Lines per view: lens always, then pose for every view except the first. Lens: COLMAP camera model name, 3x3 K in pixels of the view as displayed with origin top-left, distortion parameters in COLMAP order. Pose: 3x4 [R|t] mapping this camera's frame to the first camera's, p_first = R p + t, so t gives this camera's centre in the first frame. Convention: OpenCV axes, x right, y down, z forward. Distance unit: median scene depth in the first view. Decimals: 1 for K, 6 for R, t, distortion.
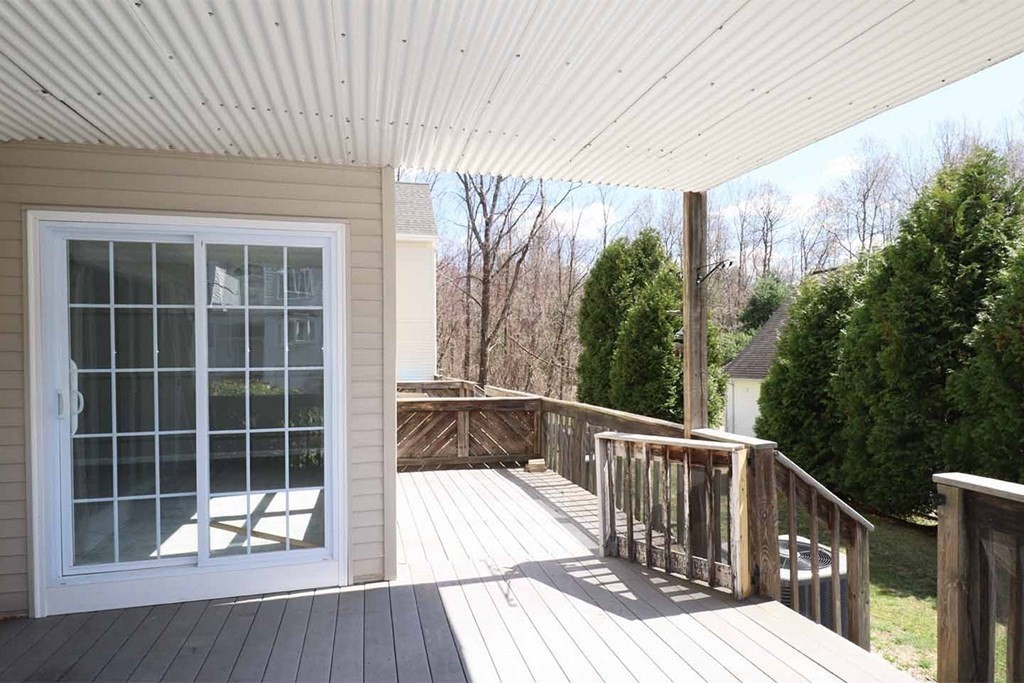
lens RADIAL K [[570.9, 0, 511.6], [0, 570.9, 363.4], [0, 0, 1]] dist [-0.002958, -0.000288]
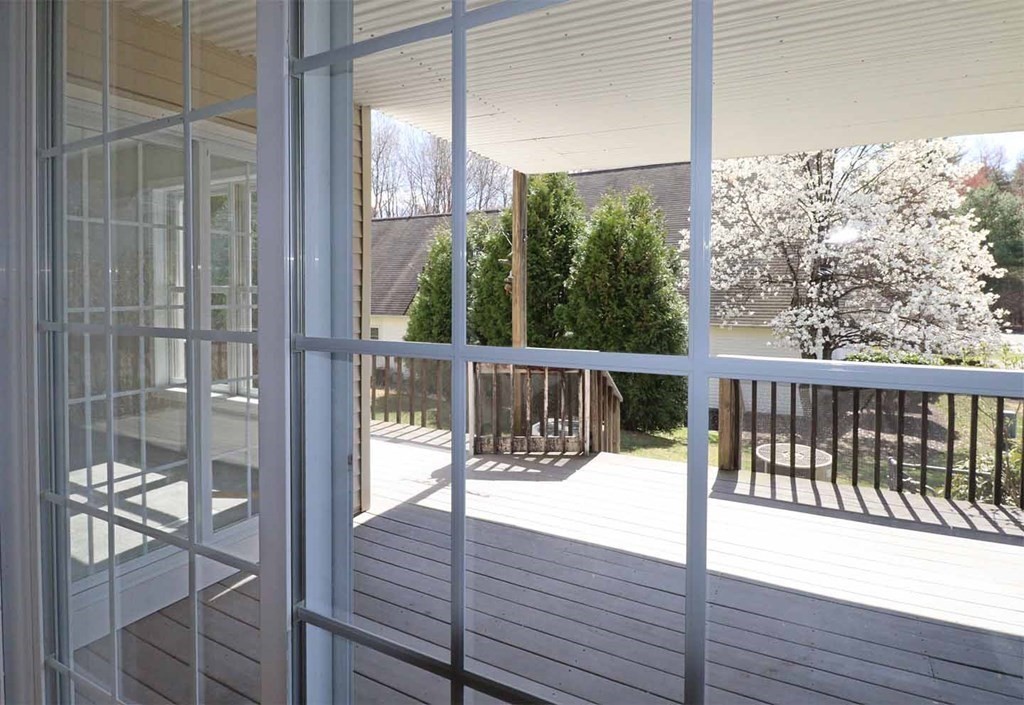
lens RADIAL K [[565.3, 0, 511.9], [0, 565.3, 302.4], [0, 0, 1]] dist [0.001192, 0.000022]
pose [[0.685833, -0.003196, 0.727752, -0.414839], [0.000552, 0.999992, 0.003871, 0.000136], [-0.727759, -0.002253, 0.685830, 0.059448]]
